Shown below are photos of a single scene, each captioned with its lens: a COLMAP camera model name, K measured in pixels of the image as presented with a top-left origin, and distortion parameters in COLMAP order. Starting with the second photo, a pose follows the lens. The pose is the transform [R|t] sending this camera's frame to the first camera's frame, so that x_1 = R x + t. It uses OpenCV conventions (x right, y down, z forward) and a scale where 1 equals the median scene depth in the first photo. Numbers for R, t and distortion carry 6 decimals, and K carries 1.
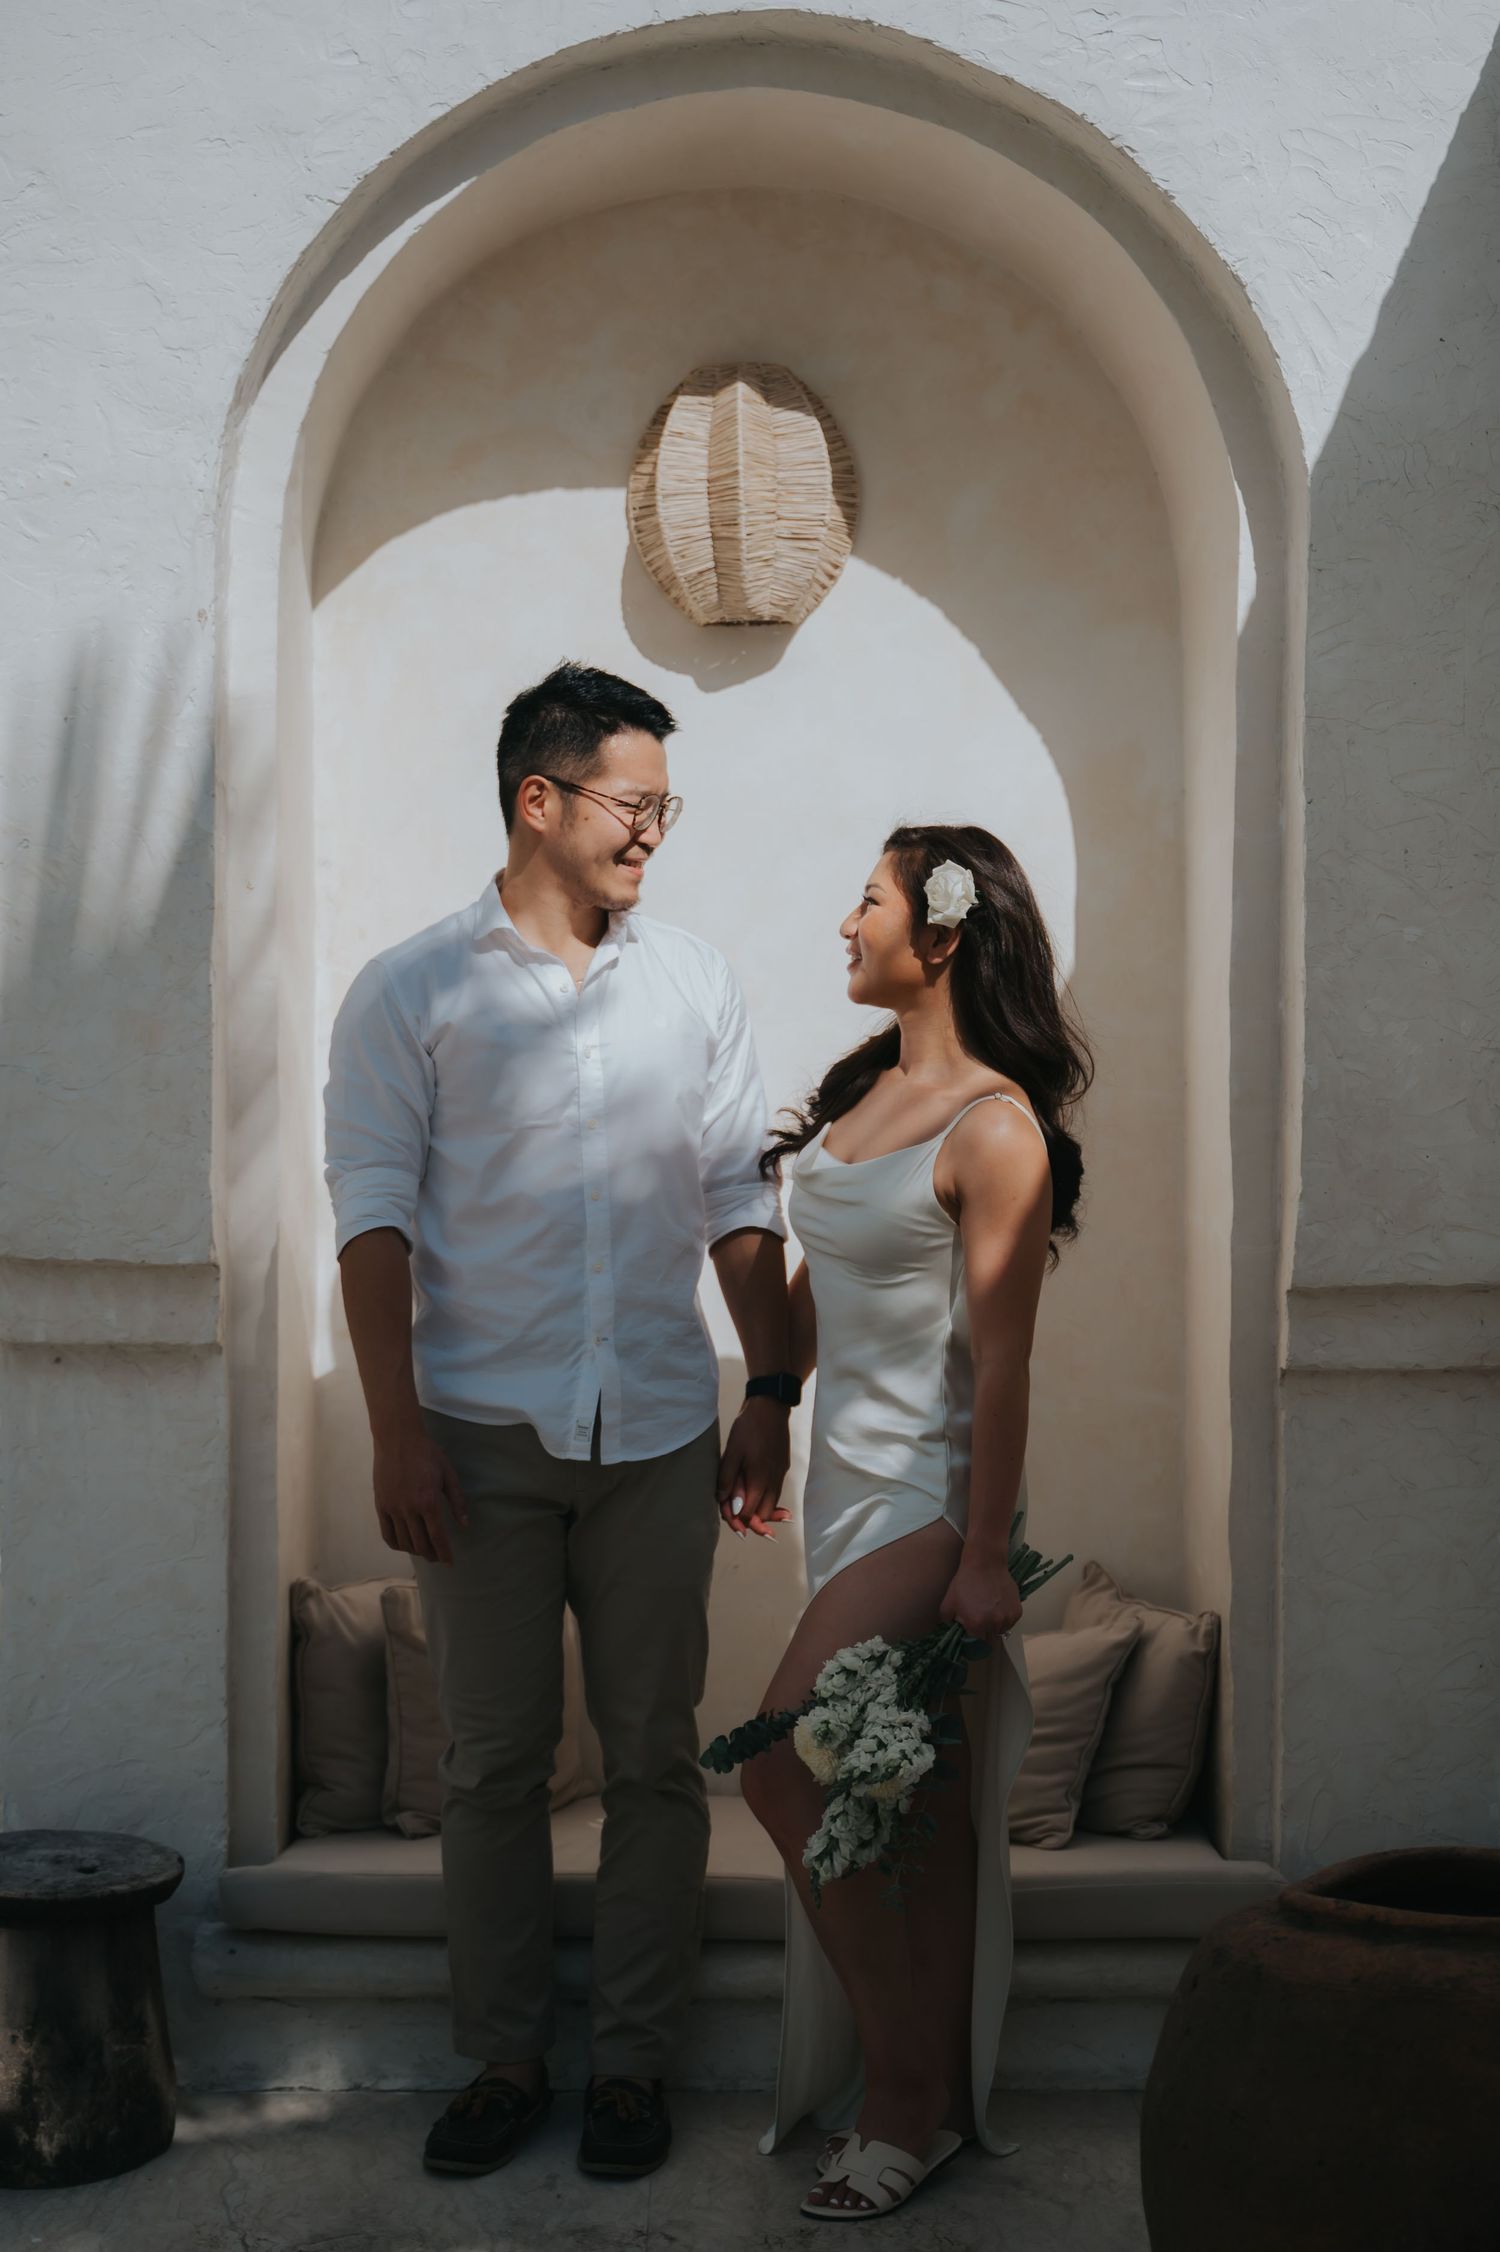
lens RADIAL K [[2938.9, 0, 748.7], [0, 2938.9, 1123.8], [0, 0, 1]] dist [0.001285, 0.000000]
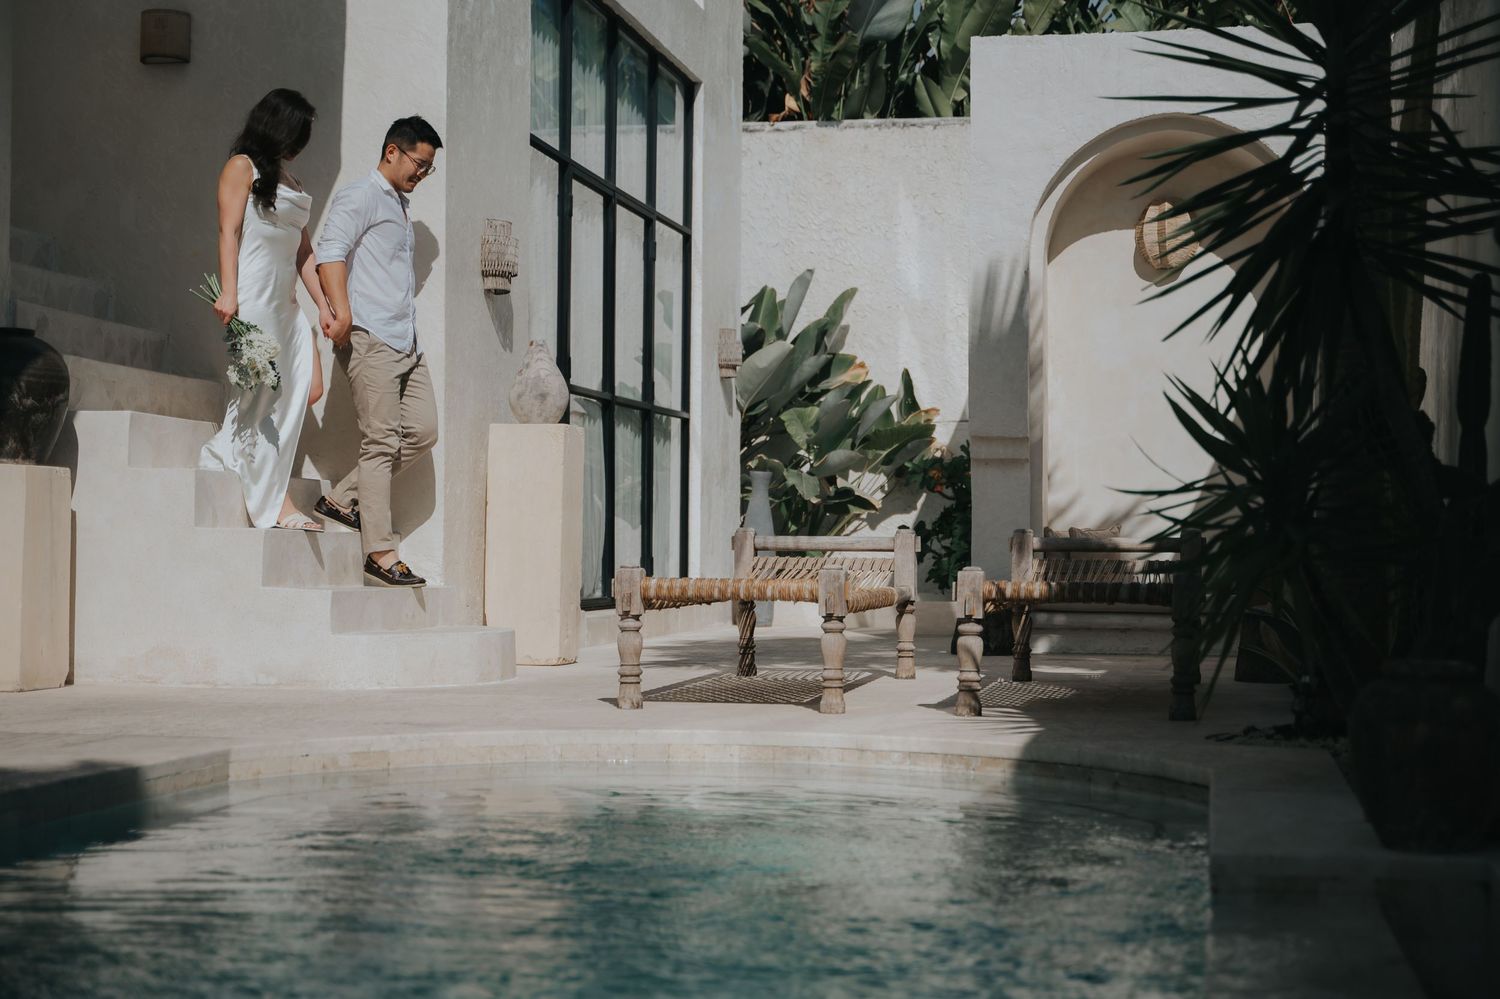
lens RADIAL K [[2219.6, 0, 747.5], [0, 2219.6, 501.4], [0, 0, 1]] dist [0.018266, 0.000000]
pose [[0.977778, -0.002126, -0.209632, 0.066927], [-0.003226, 0.999678, -0.025185, 0.194552], [0.209618, 0.025301, 0.977456, -1.828681]]
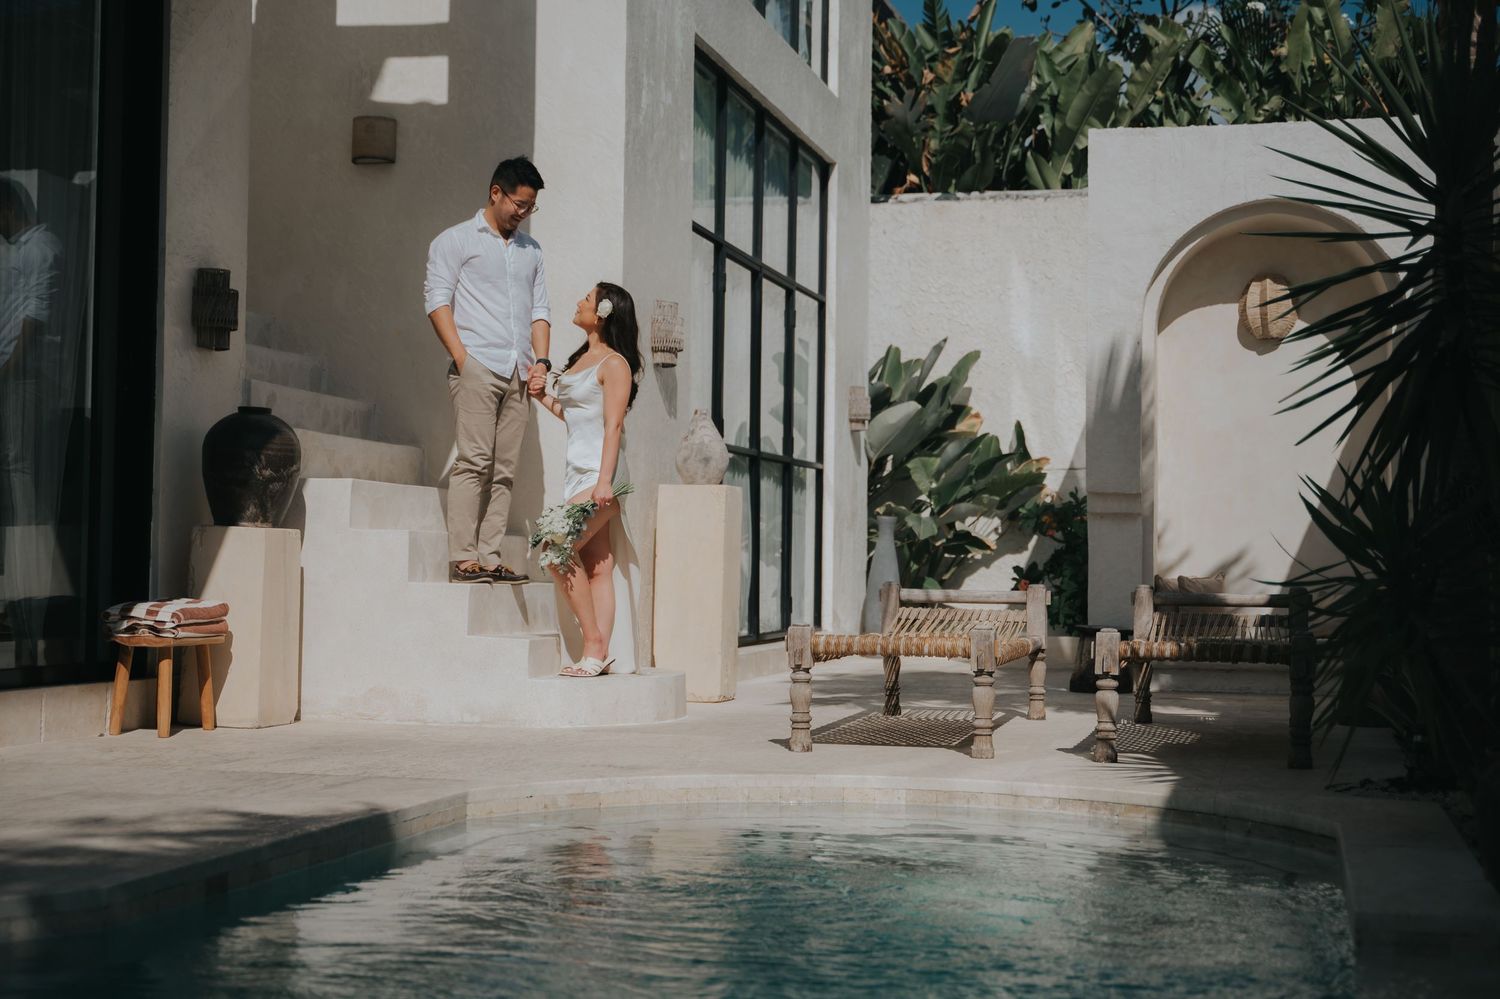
lens RADIAL K [[2075.0, 0, 750.9], [0, 2075.0, 498.8], [0, 0, 1]] dist [0.015346, 0.000000]
pose [[0.967369, -0.000398, -0.253371, 0.032998], [-0.008852, 0.999335, -0.035368, 0.156248], [0.253217, 0.036456, 0.966722, -1.930346]]
